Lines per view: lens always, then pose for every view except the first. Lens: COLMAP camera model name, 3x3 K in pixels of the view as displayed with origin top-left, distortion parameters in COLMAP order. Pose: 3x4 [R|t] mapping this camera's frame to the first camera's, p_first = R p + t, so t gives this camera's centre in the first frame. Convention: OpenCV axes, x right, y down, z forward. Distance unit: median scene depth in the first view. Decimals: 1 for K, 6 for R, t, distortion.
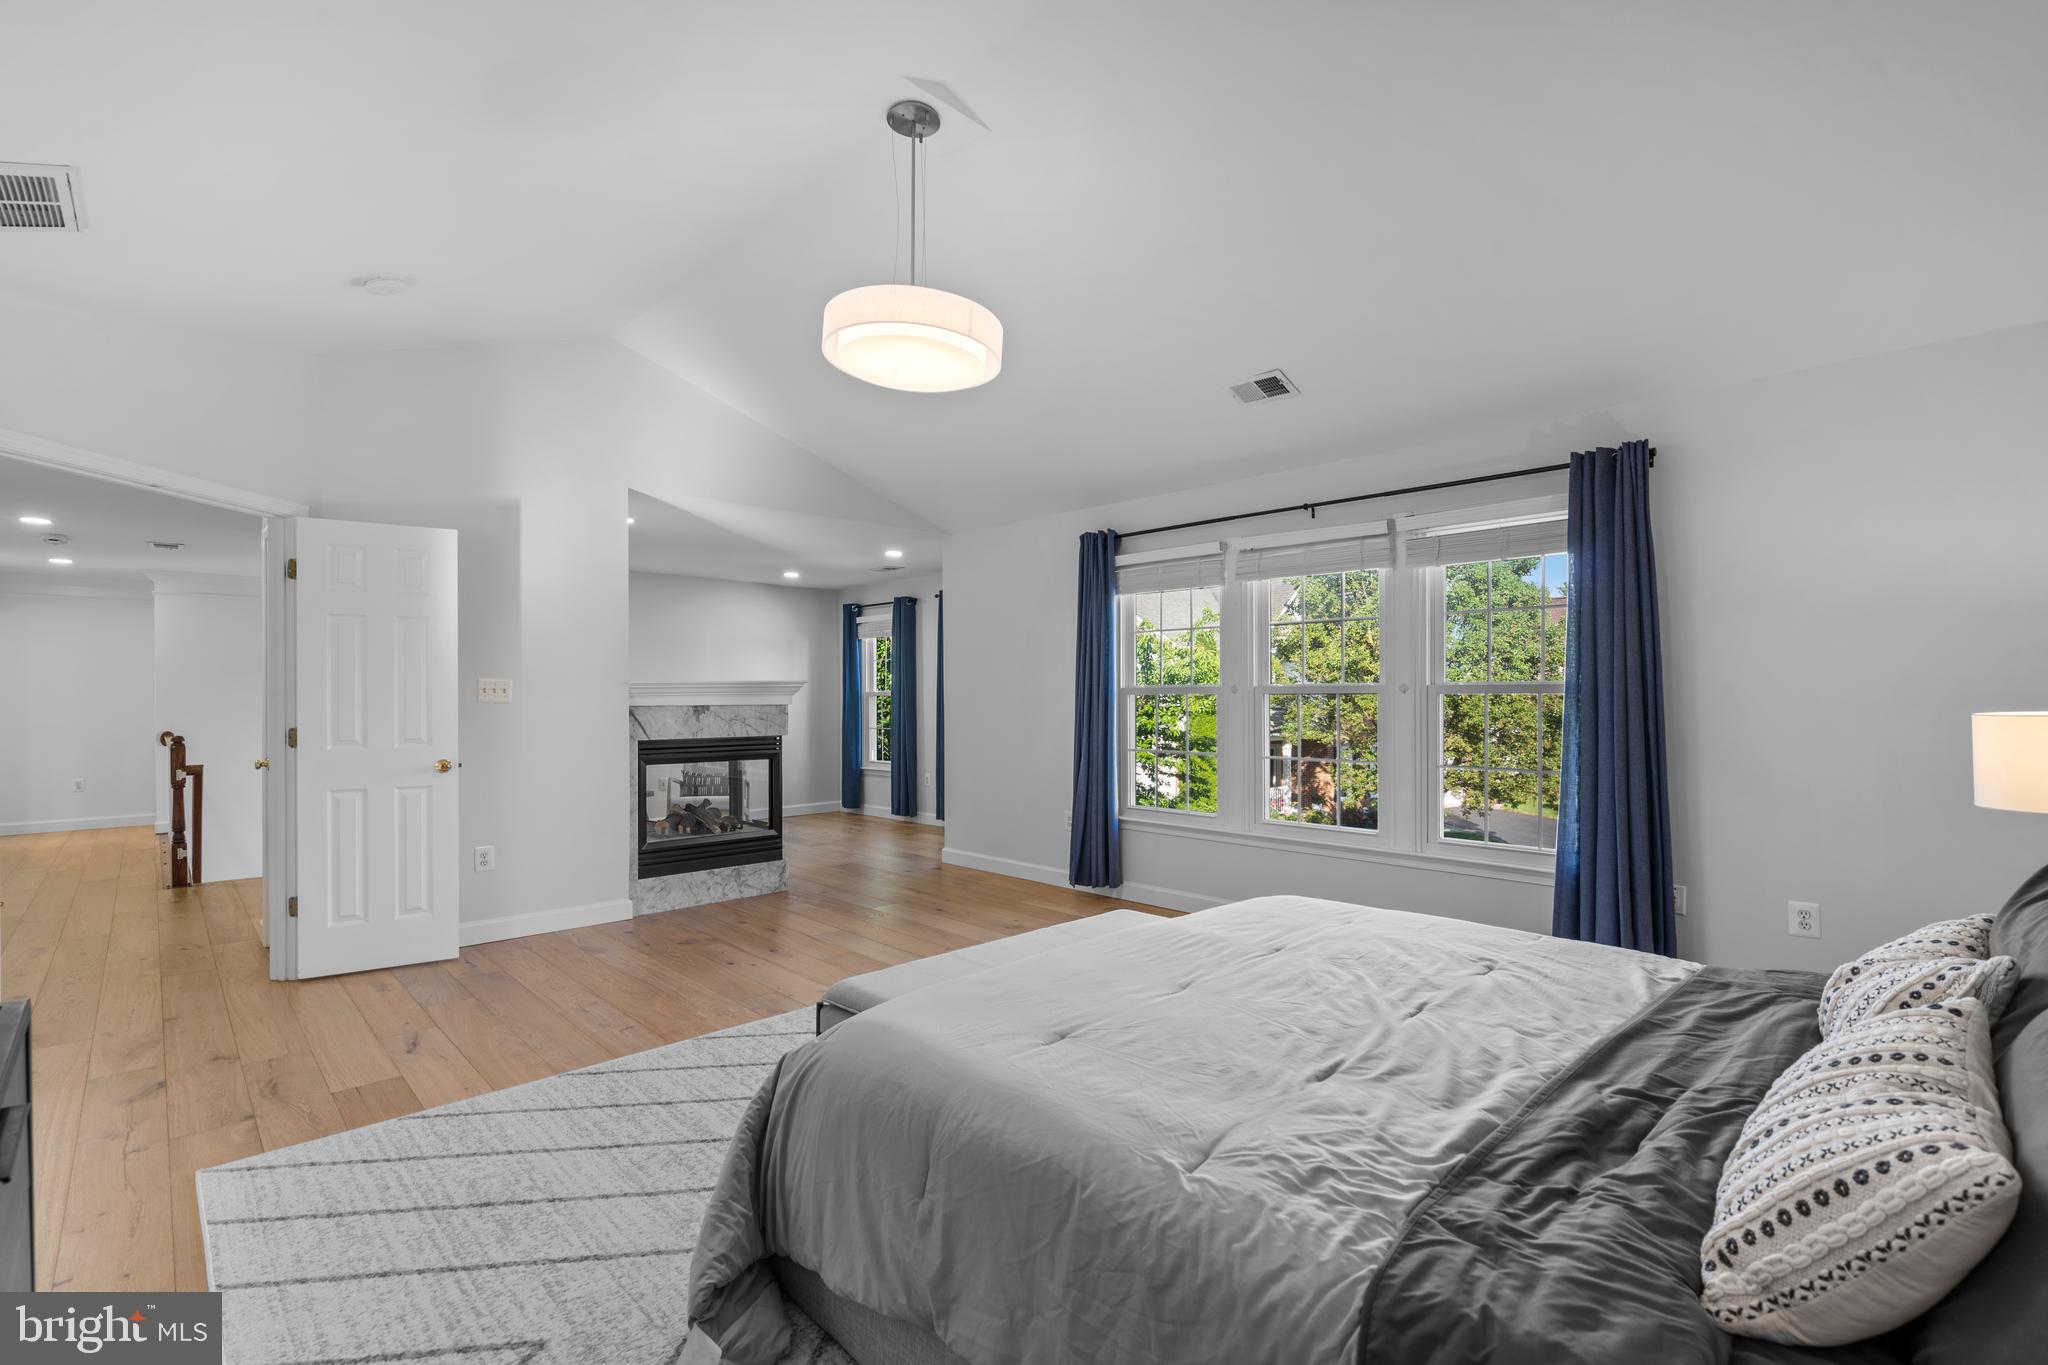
lens RADIAL K [[920.0, 0, 1014.3], [0, 920.0, 687.3], [0, 0, 1]] dist [-0.002292, 0.000577]
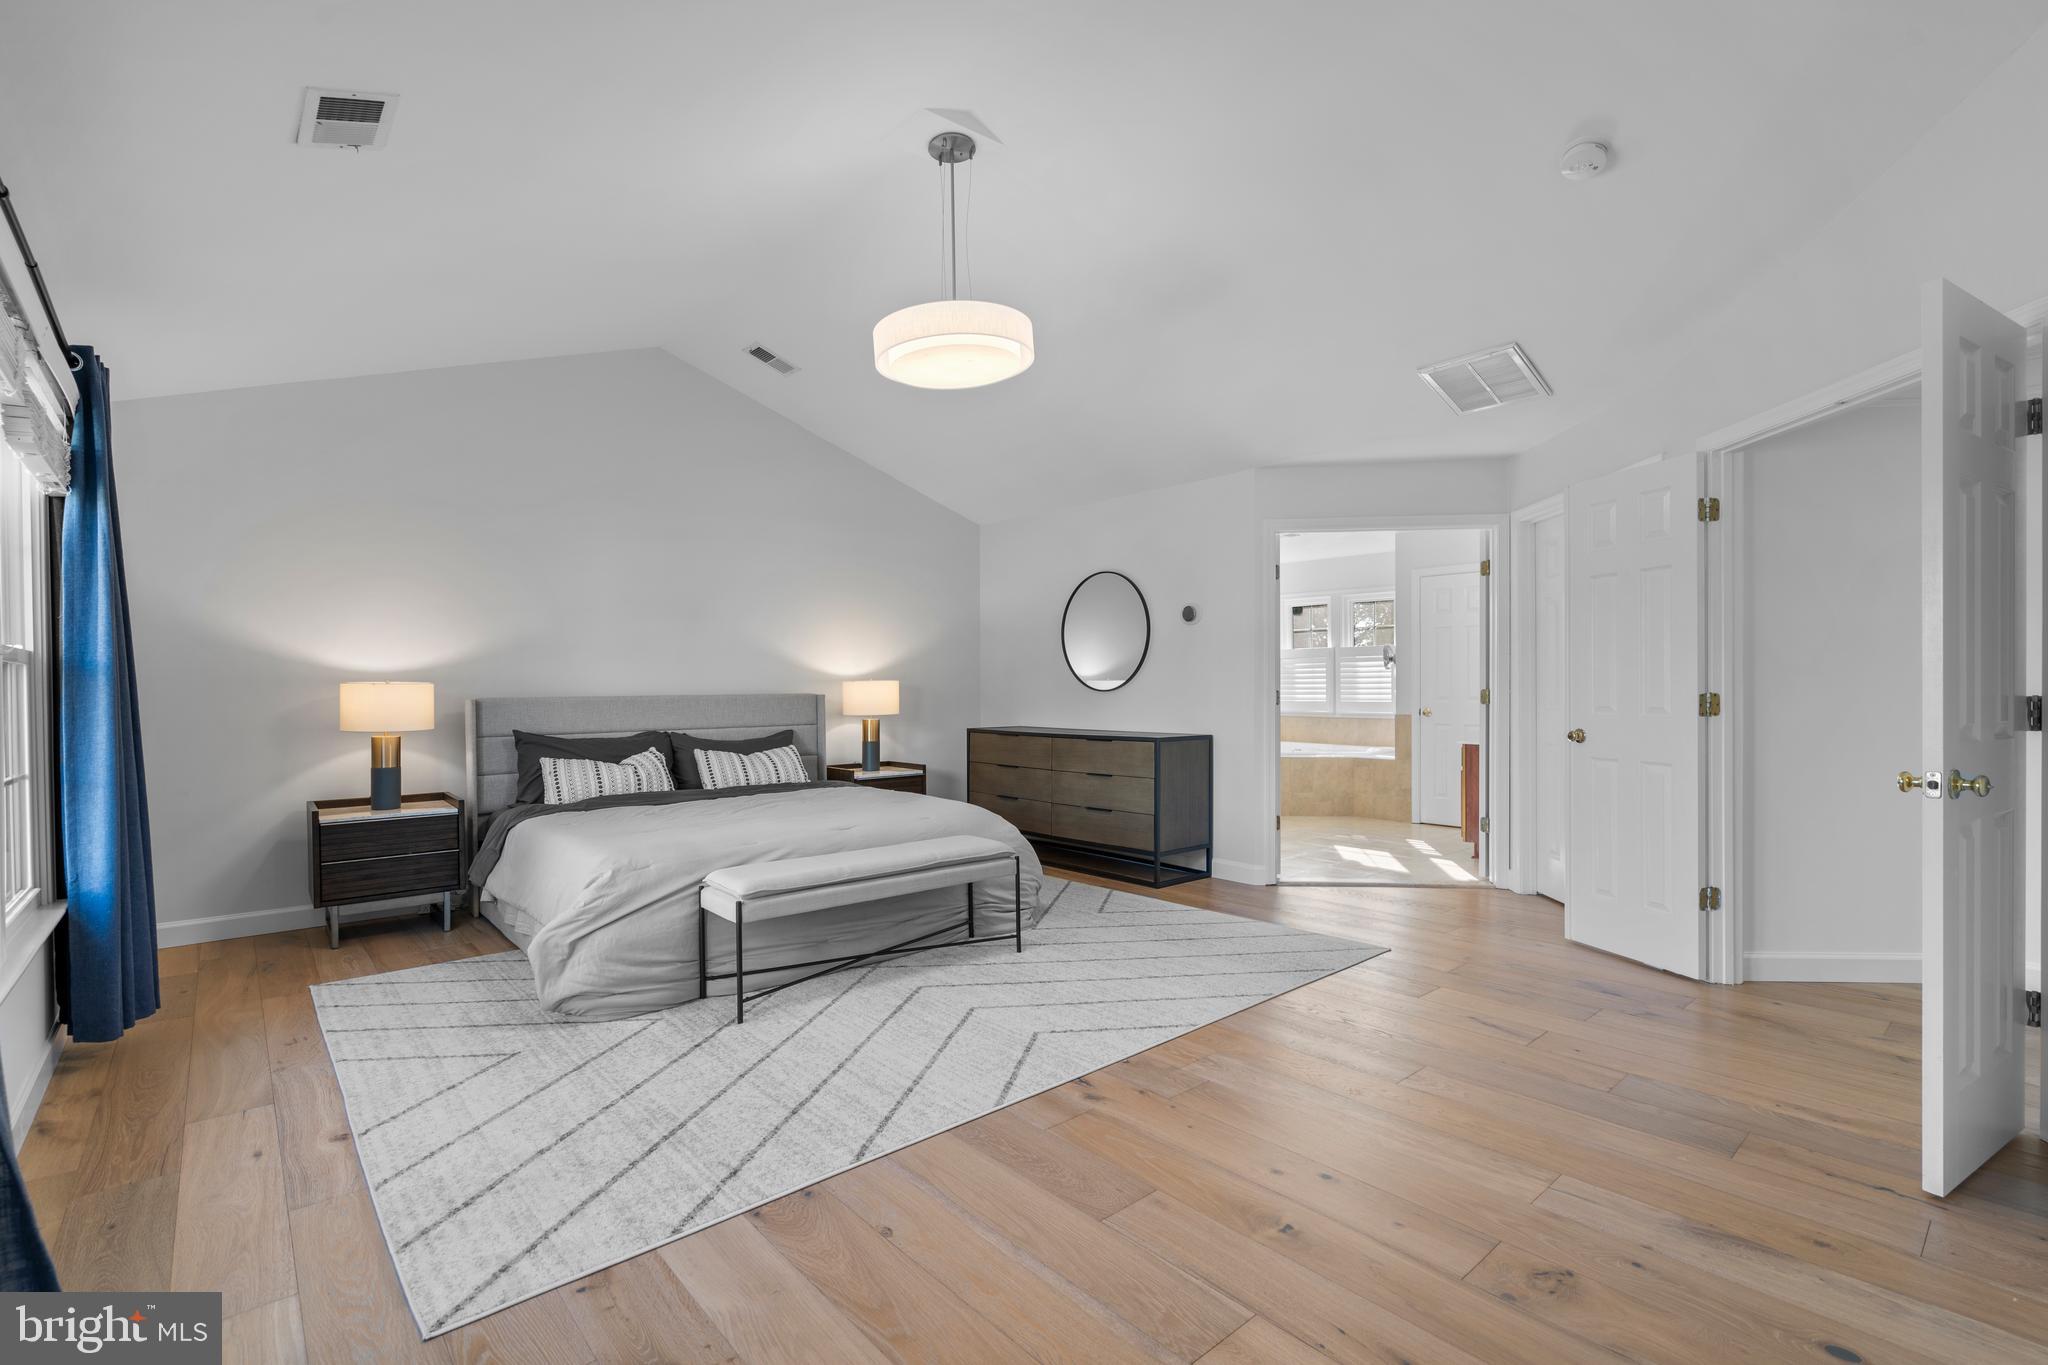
lens RADIAL K [[918.7, 0, 1027.9], [0, 918.7, 689.7], [0, 0, 1]] dist [-0.004285, 0.000041]
pose [[-0.999449, 0.010749, 0.031415, -0.145975], [0.010681, 0.999940, -0.002343, 0.027636], [-0.031438, -0.002006, -0.999504, 1.342215]]
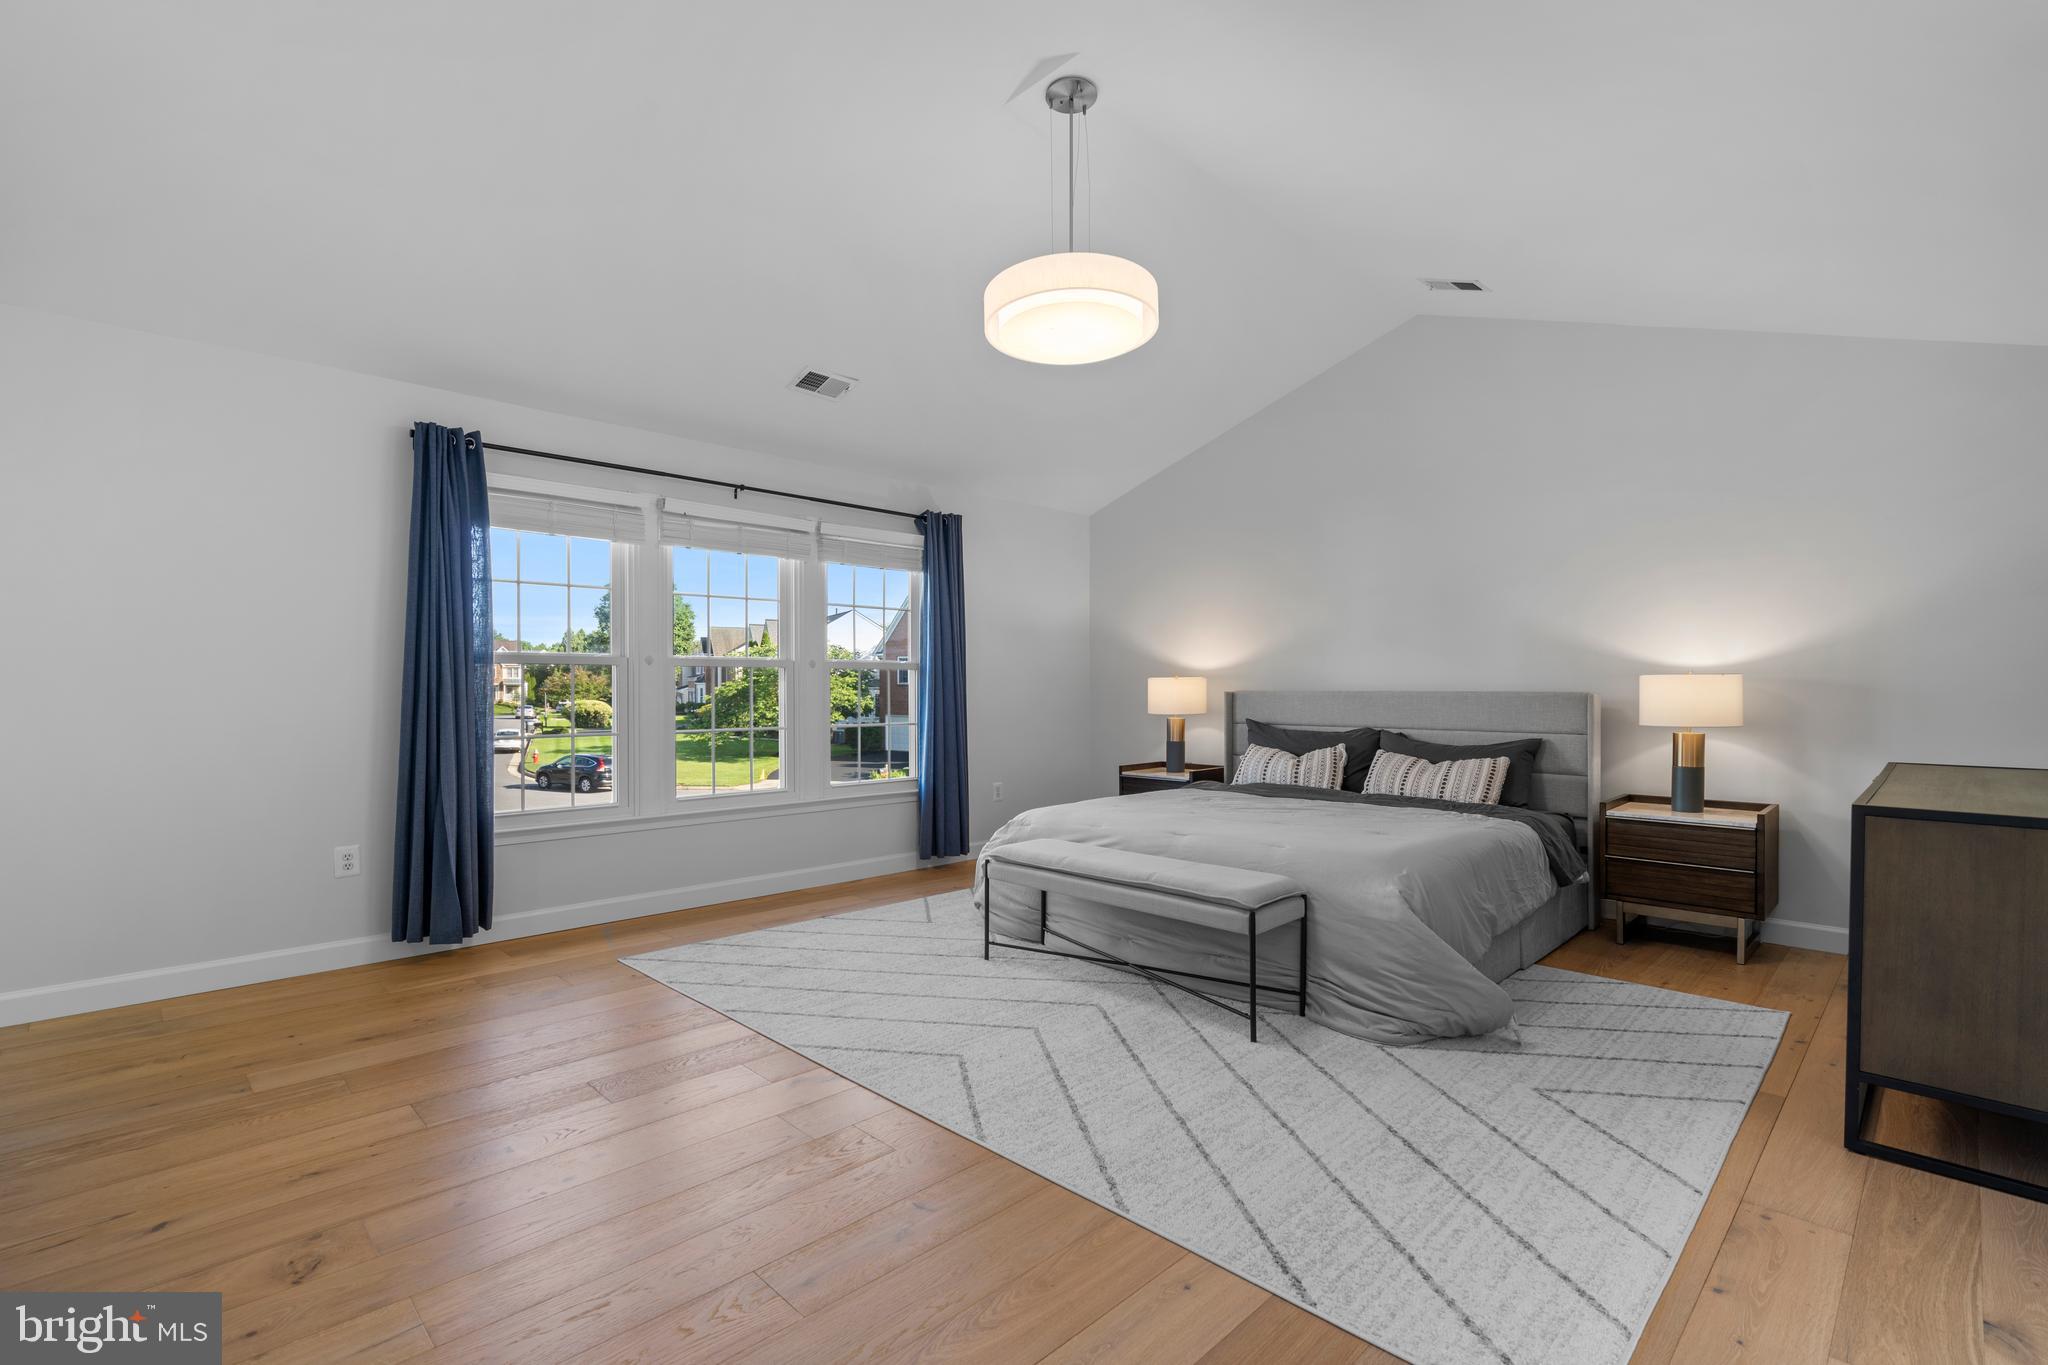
lens RADIAL K [[944.3, 0, 1022.0], [0, 944.3, 689.0], [0, 0, 1]] dist [-0.010005, 0.000511]
pose [[-0.027968, 0.002546, 0.999606, -0.732216], [-0.008440, 0.999961, -0.002783, 0.031229], [-0.999573, -0.008515, -0.027945, 0.685440]]
